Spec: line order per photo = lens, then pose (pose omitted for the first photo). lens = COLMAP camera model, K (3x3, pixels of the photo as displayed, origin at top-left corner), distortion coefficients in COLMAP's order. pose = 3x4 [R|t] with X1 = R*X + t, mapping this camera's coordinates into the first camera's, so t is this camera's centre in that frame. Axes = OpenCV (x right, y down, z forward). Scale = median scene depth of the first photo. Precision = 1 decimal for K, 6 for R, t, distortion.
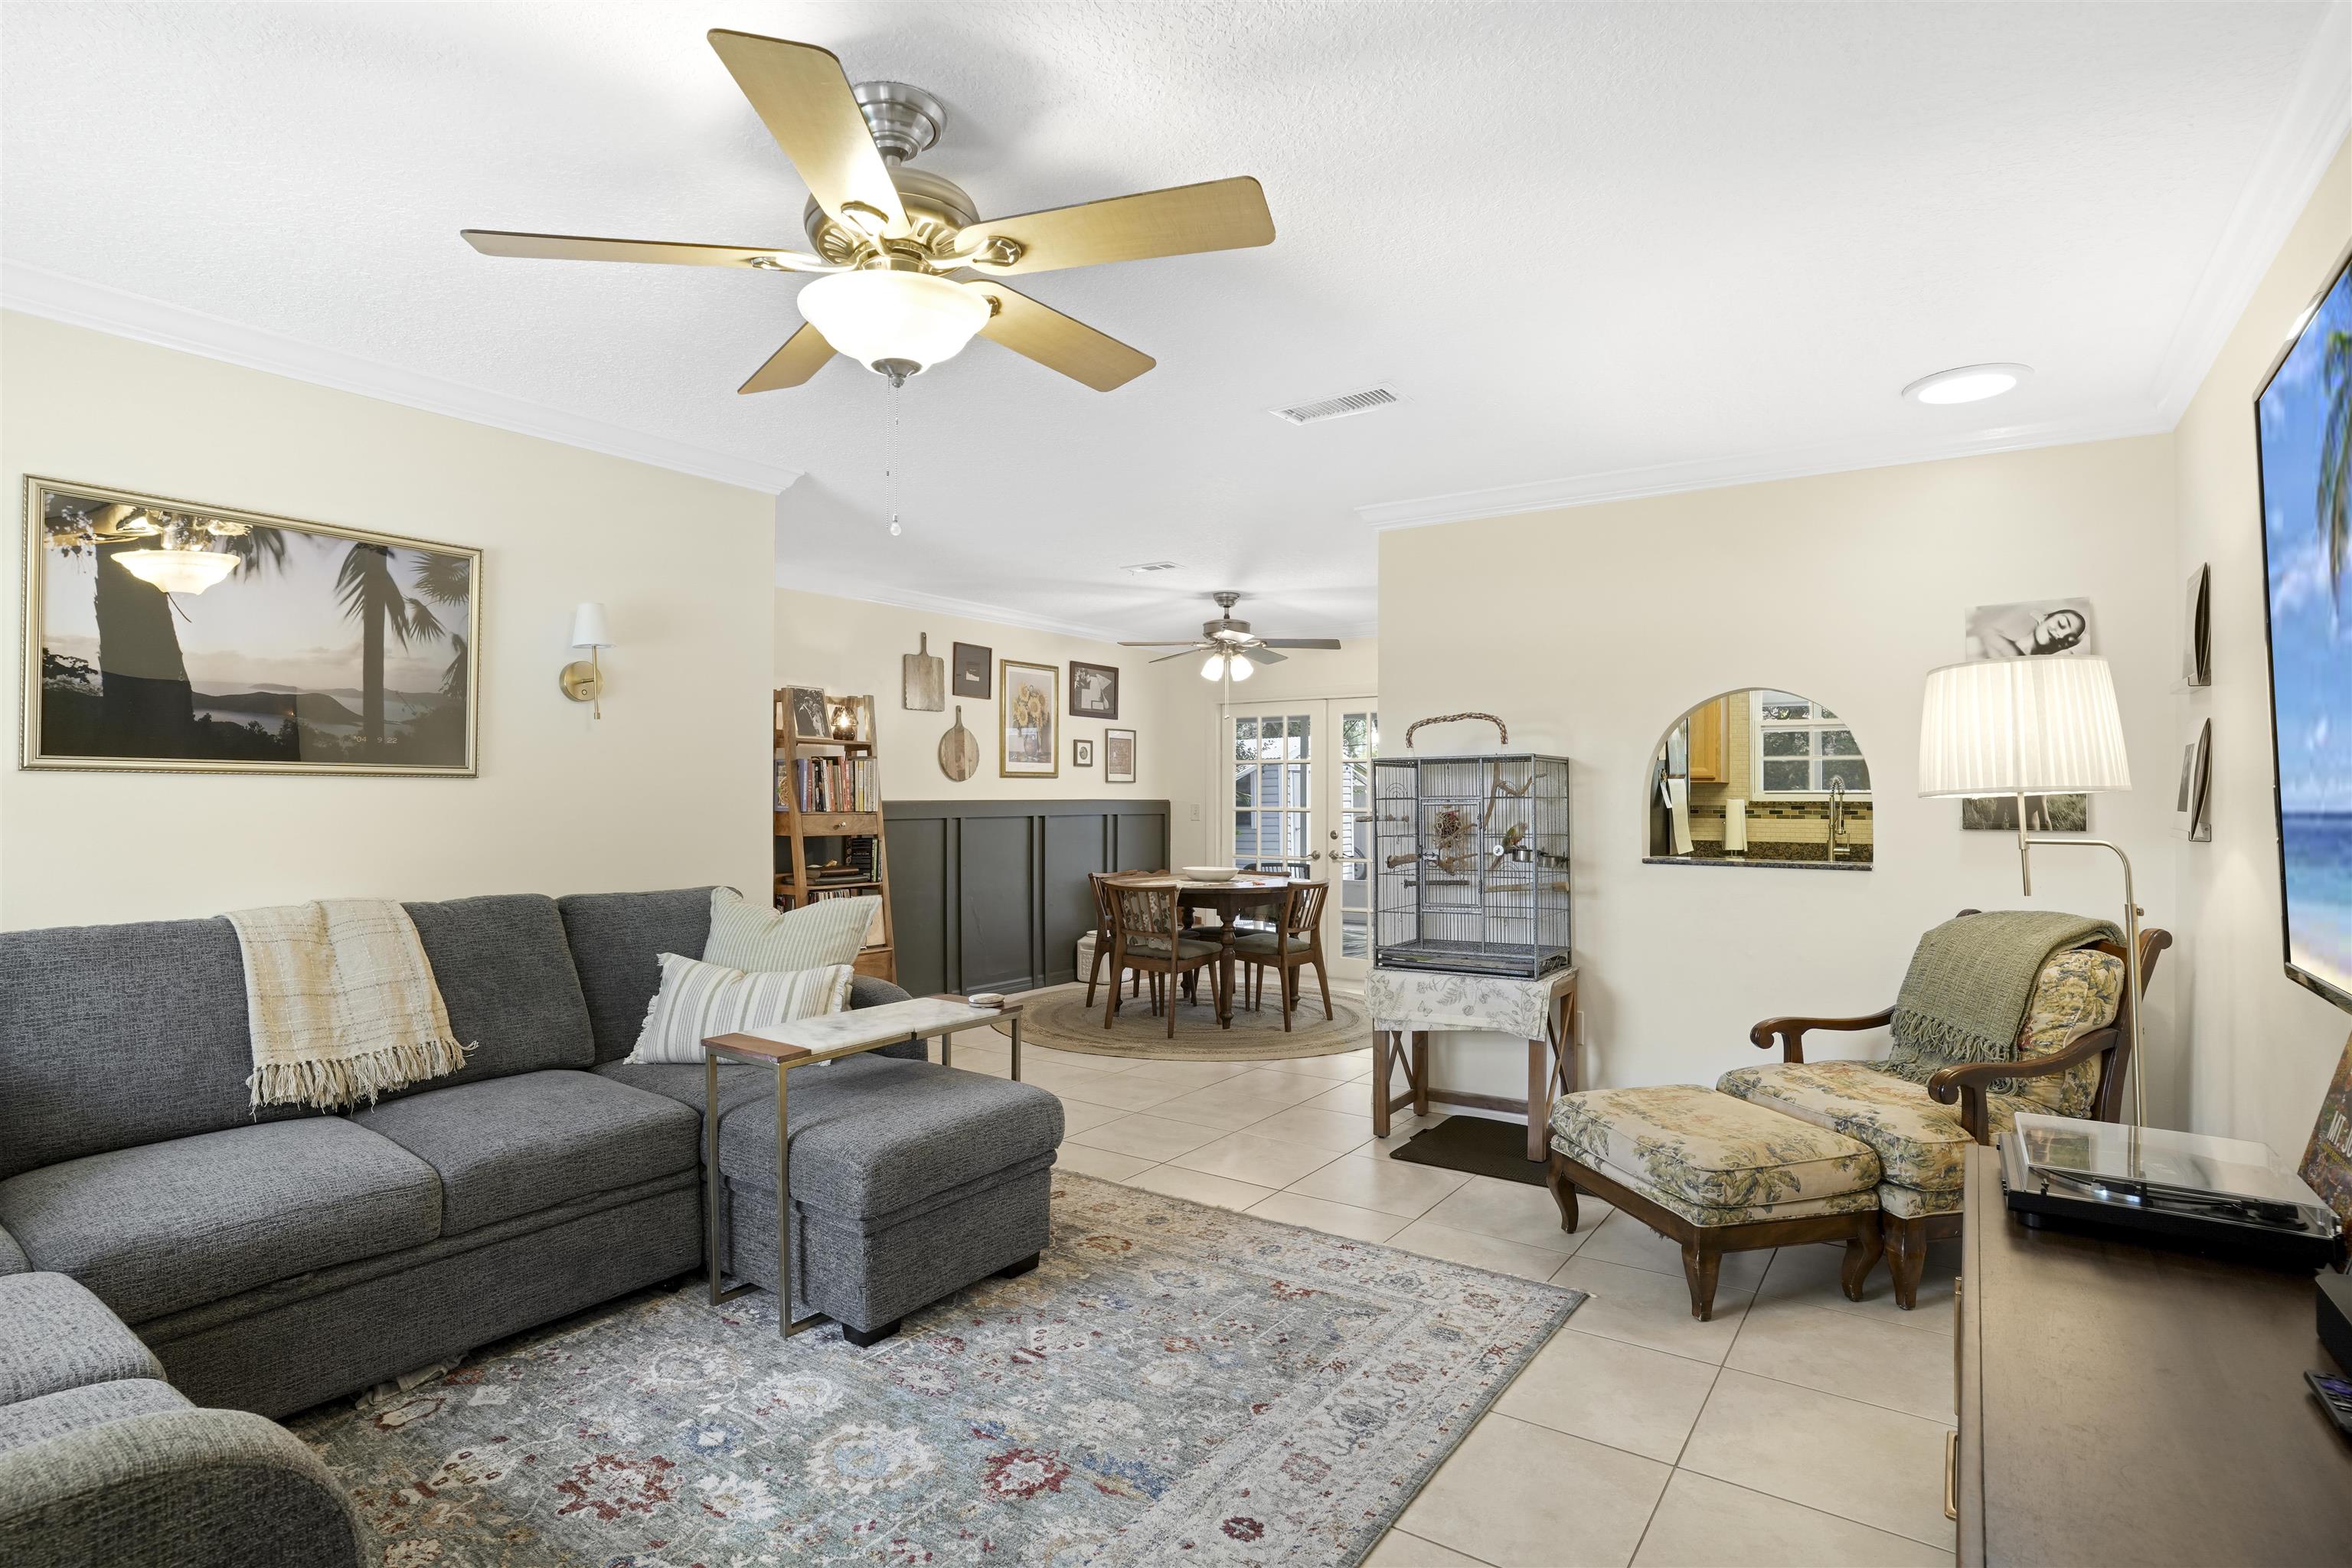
lens RADIAL K [[1161.9, 0, 1176.0], [0, 1161.9, 784.0], [0, 0, 1]] dist [-0.055934, 0.030379]
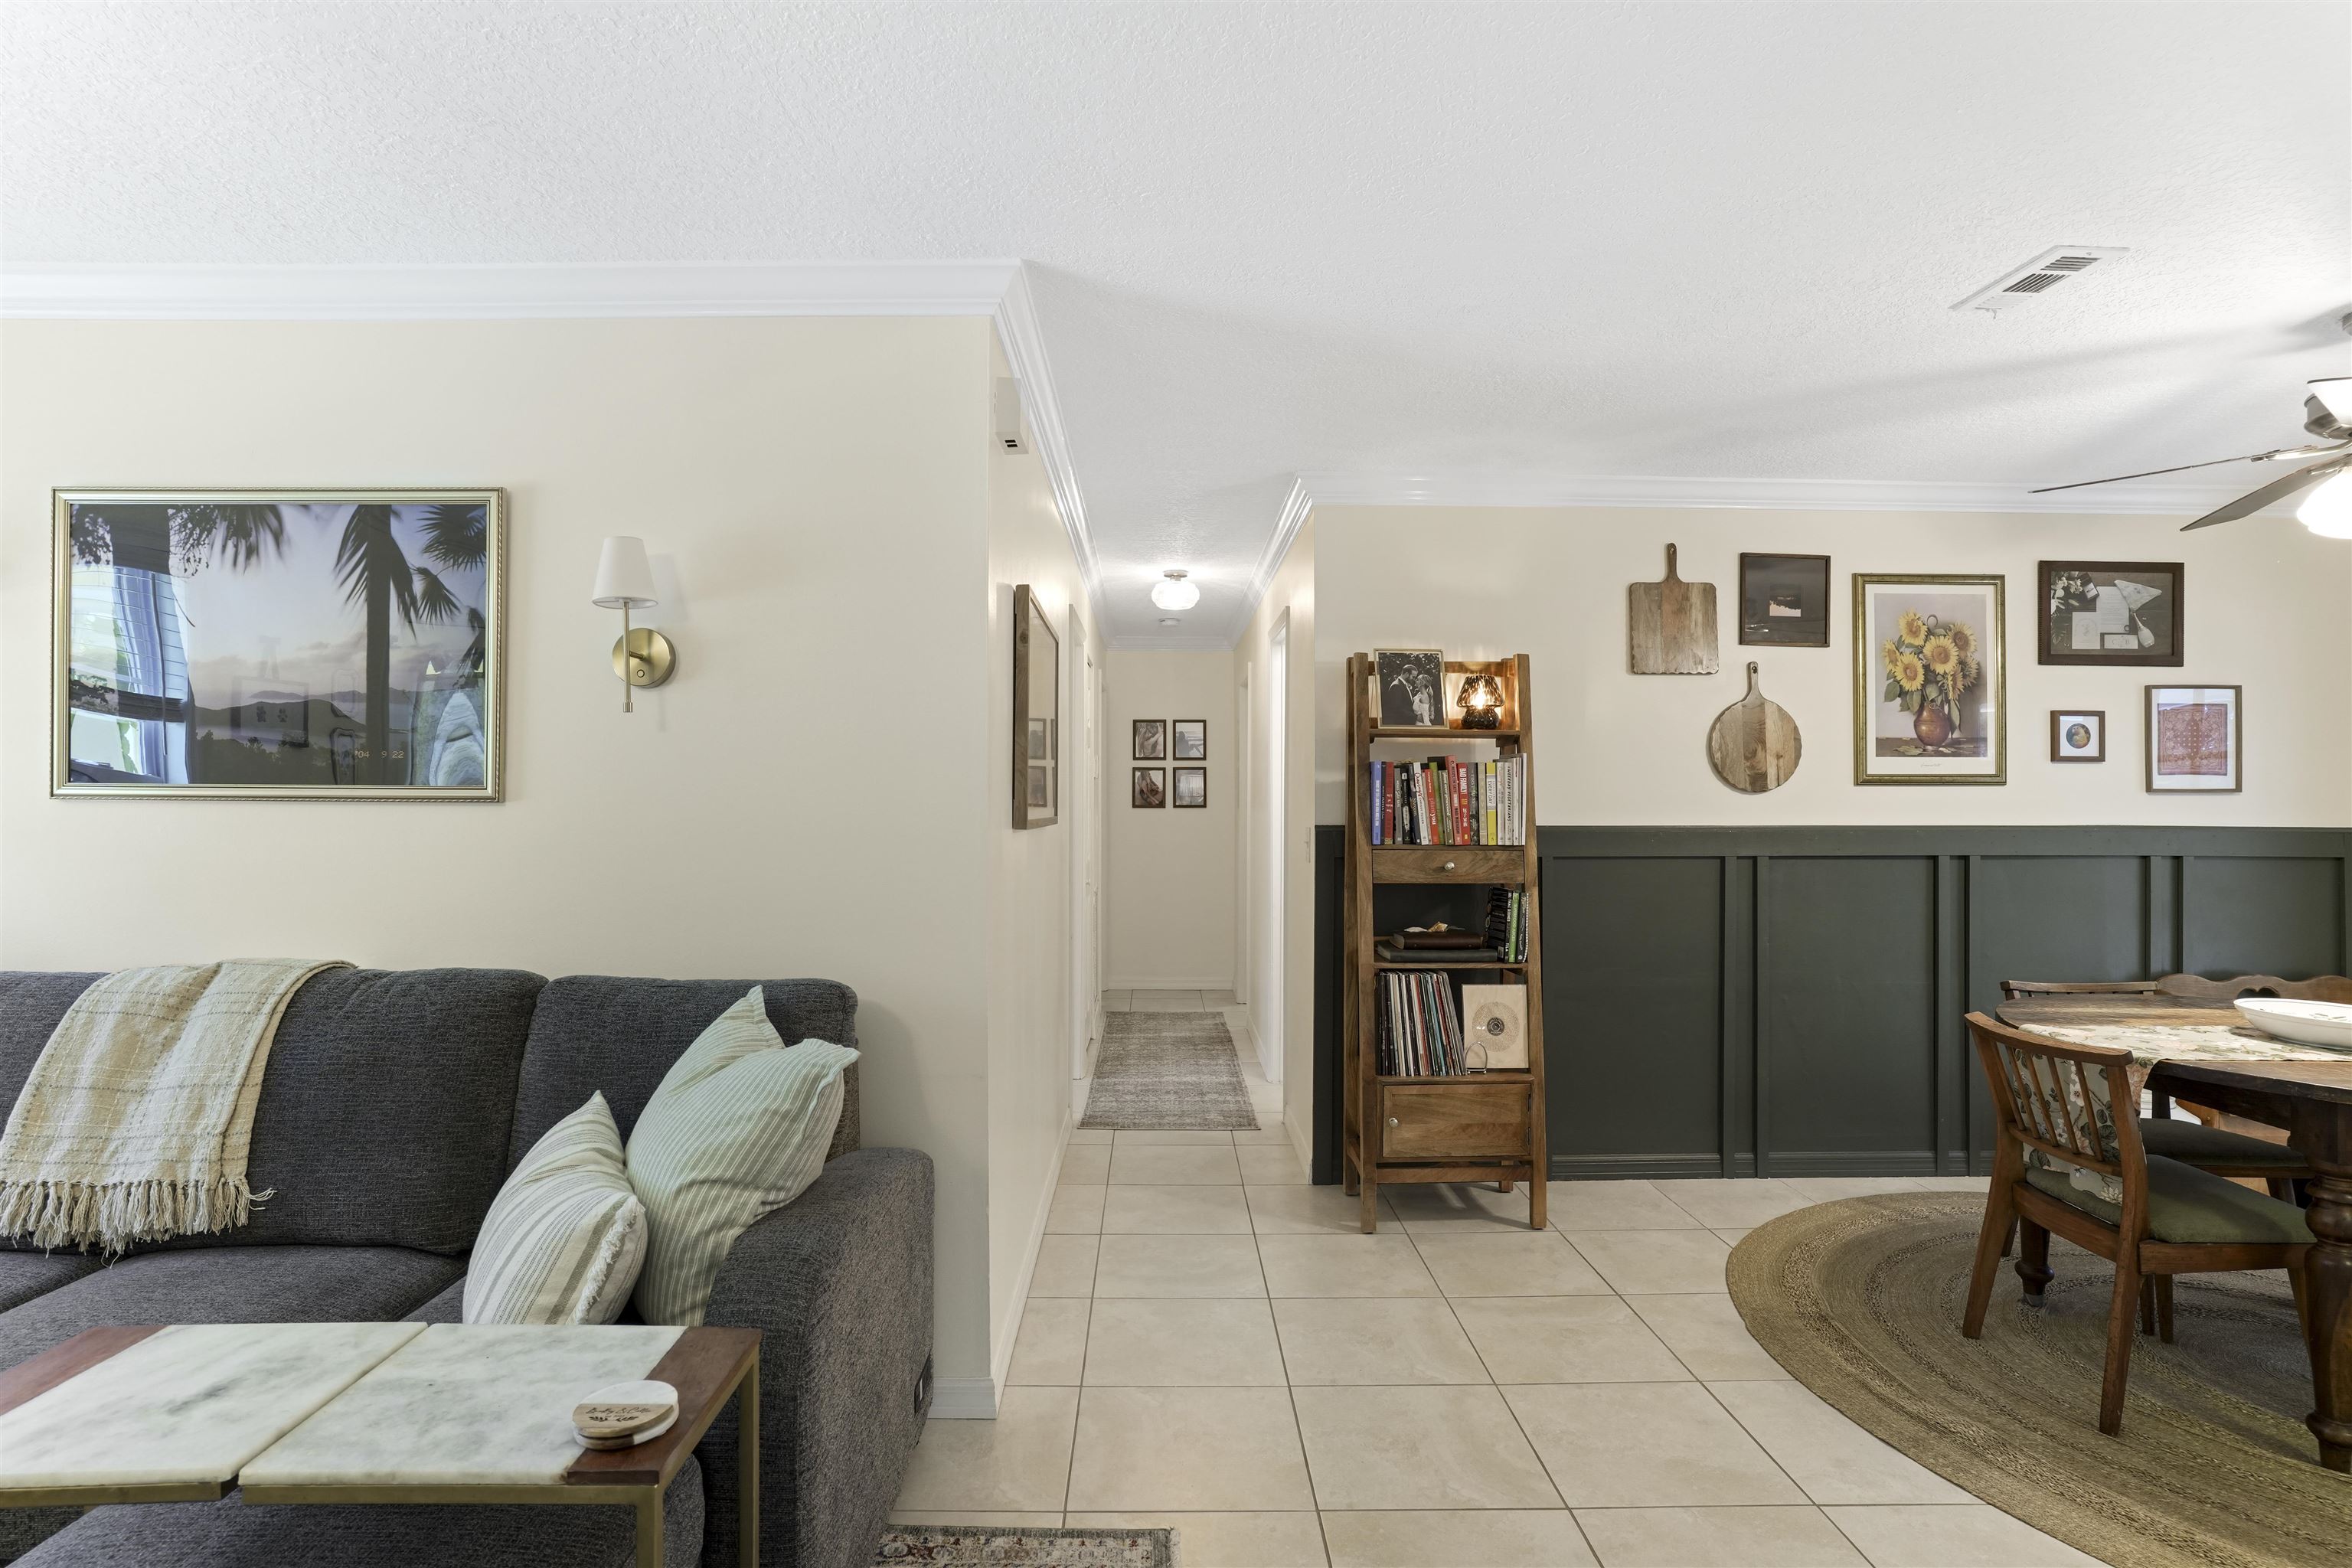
lens RADIAL K [[1161.9, 0, 1176.0], [0, 1161.9, 784.0], [0, 0, 1]] dist [-0.055934, 0.030379]
pose [[0.585289, -0.009460, -0.810769, 0.132272], [0.005833, 0.999955, -0.007457, -0.005259], [0.810804, -0.000365, 0.585318, 0.529187]]
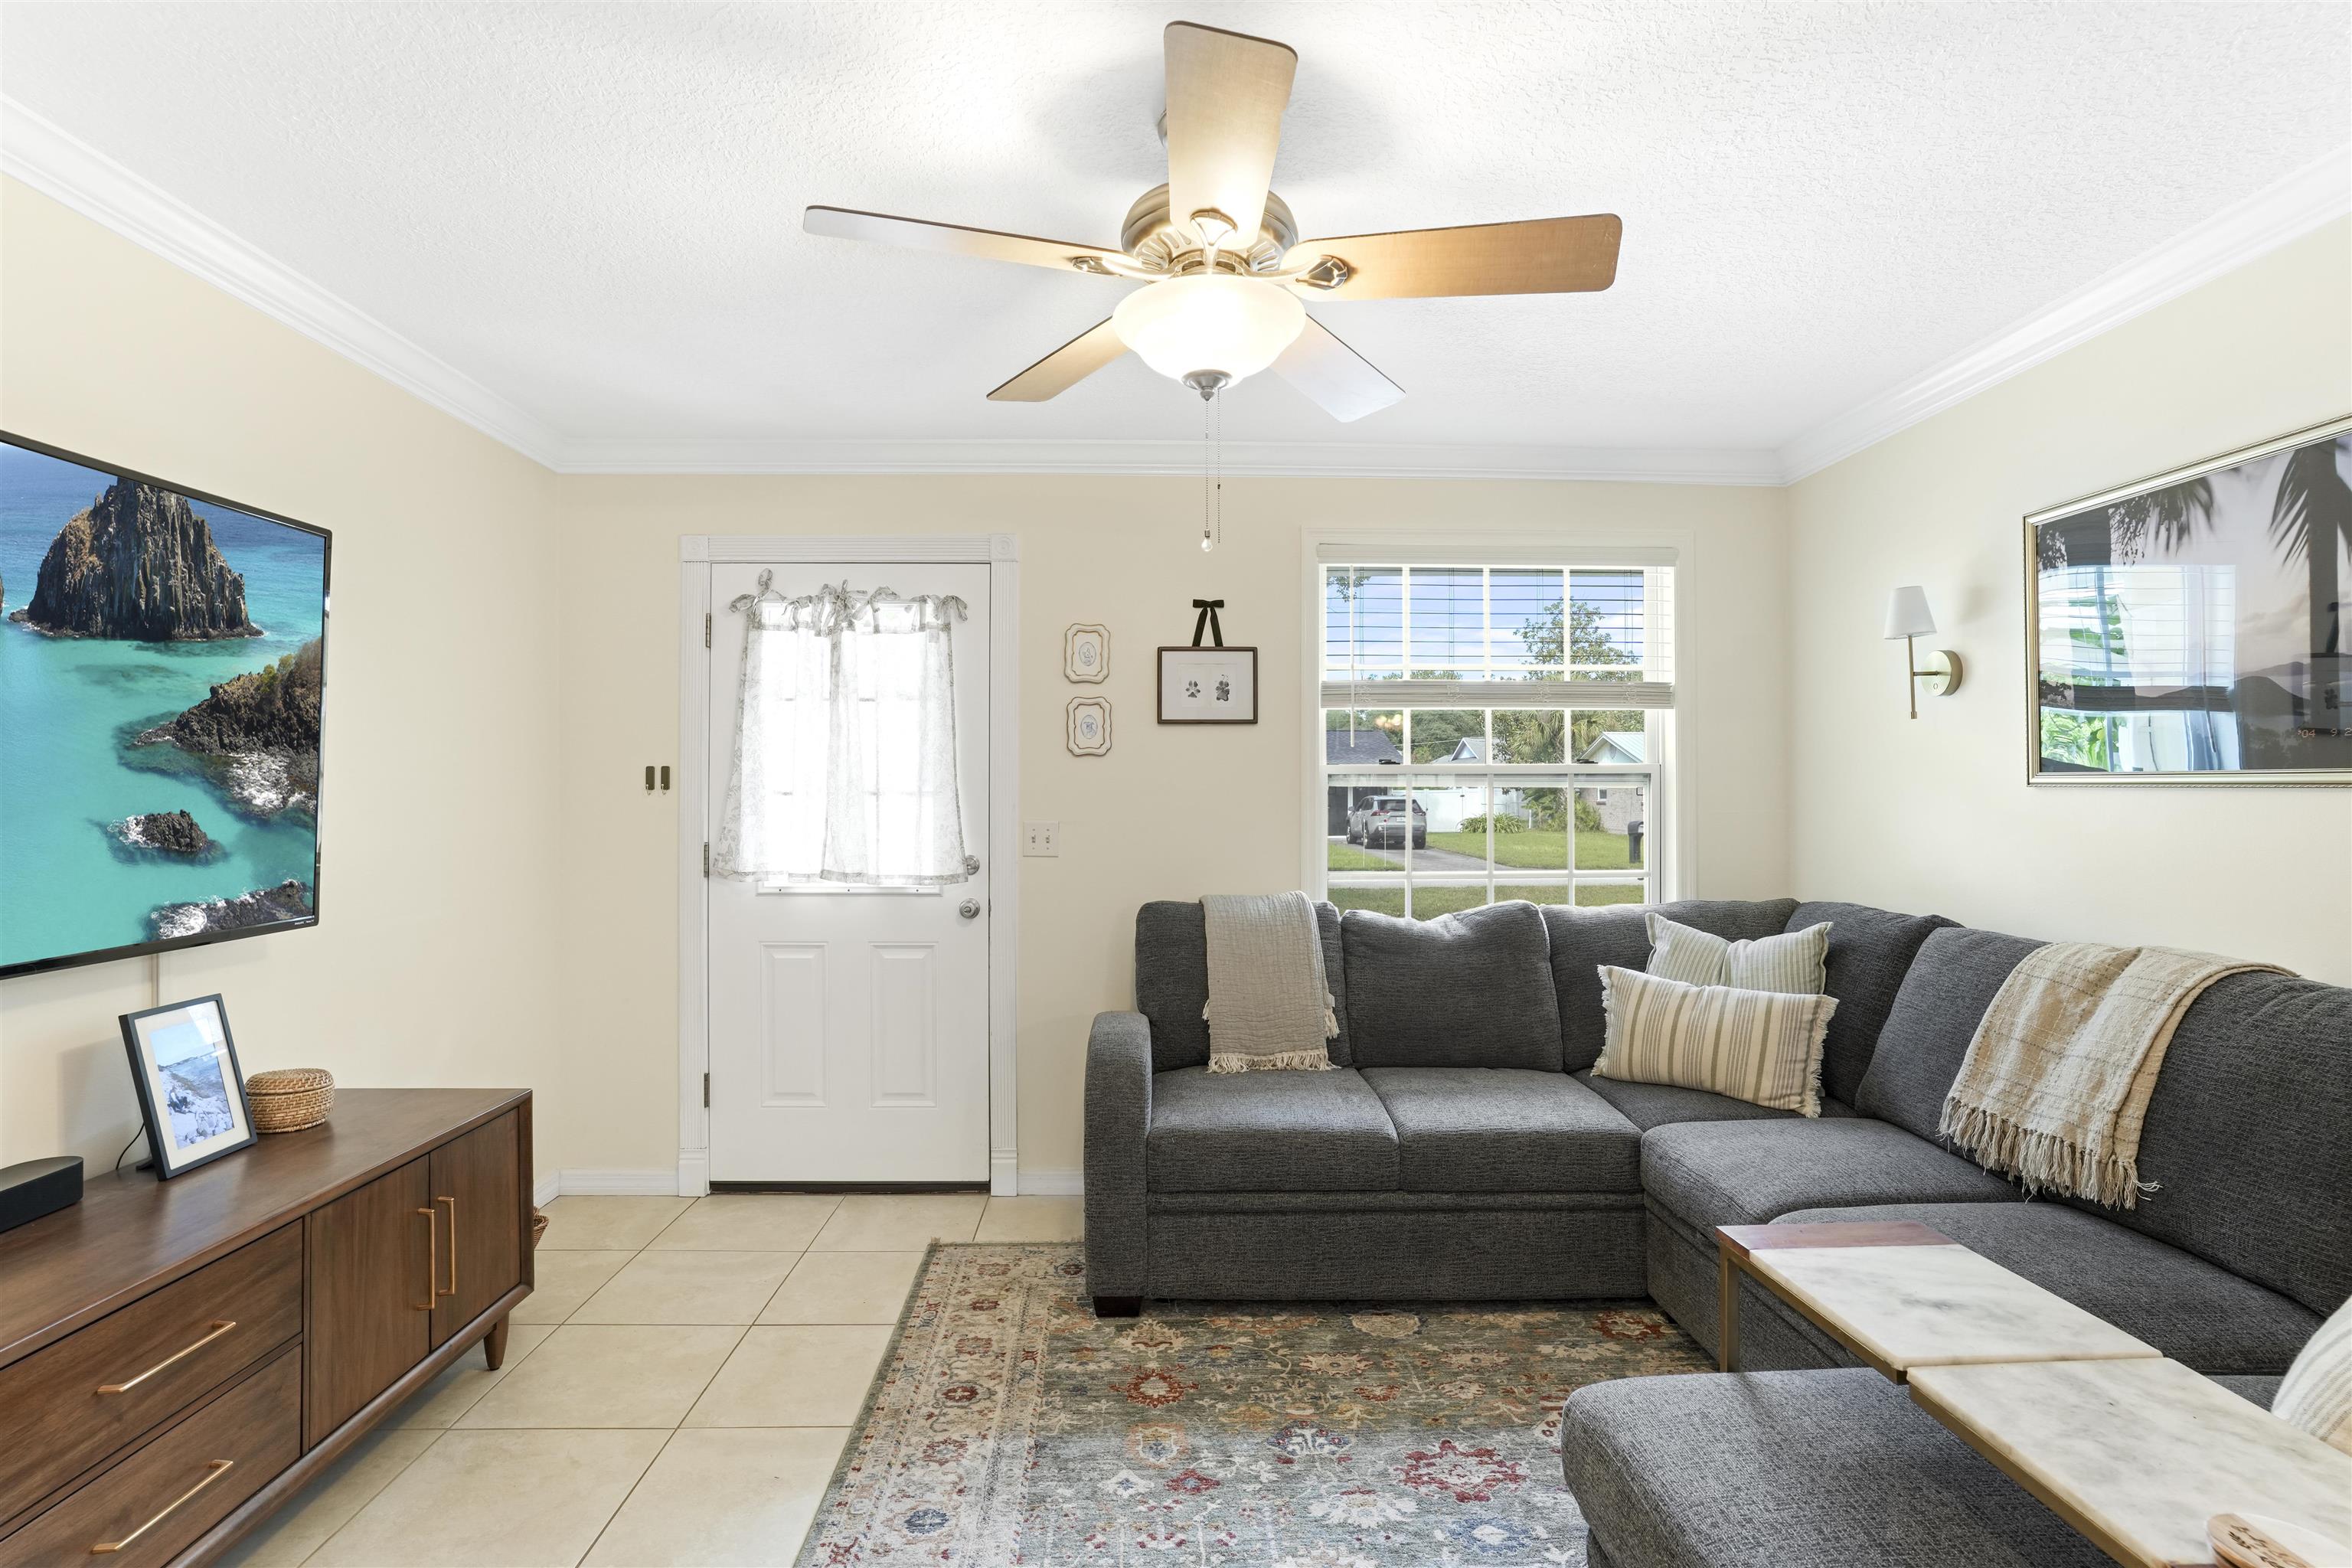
lens RADIAL K [[1161.9, 0, 1176.0], [0, 1161.9, 784.0], [0, 0, 1]] dist [-0.055934, 0.030379]
pose [[-0.794837, -0.005139, -0.606802, 0.127747], [0.004189, 0.999894, -0.013955, -0.001358], [0.606809, -0.013634, -0.794731, 0.599927]]
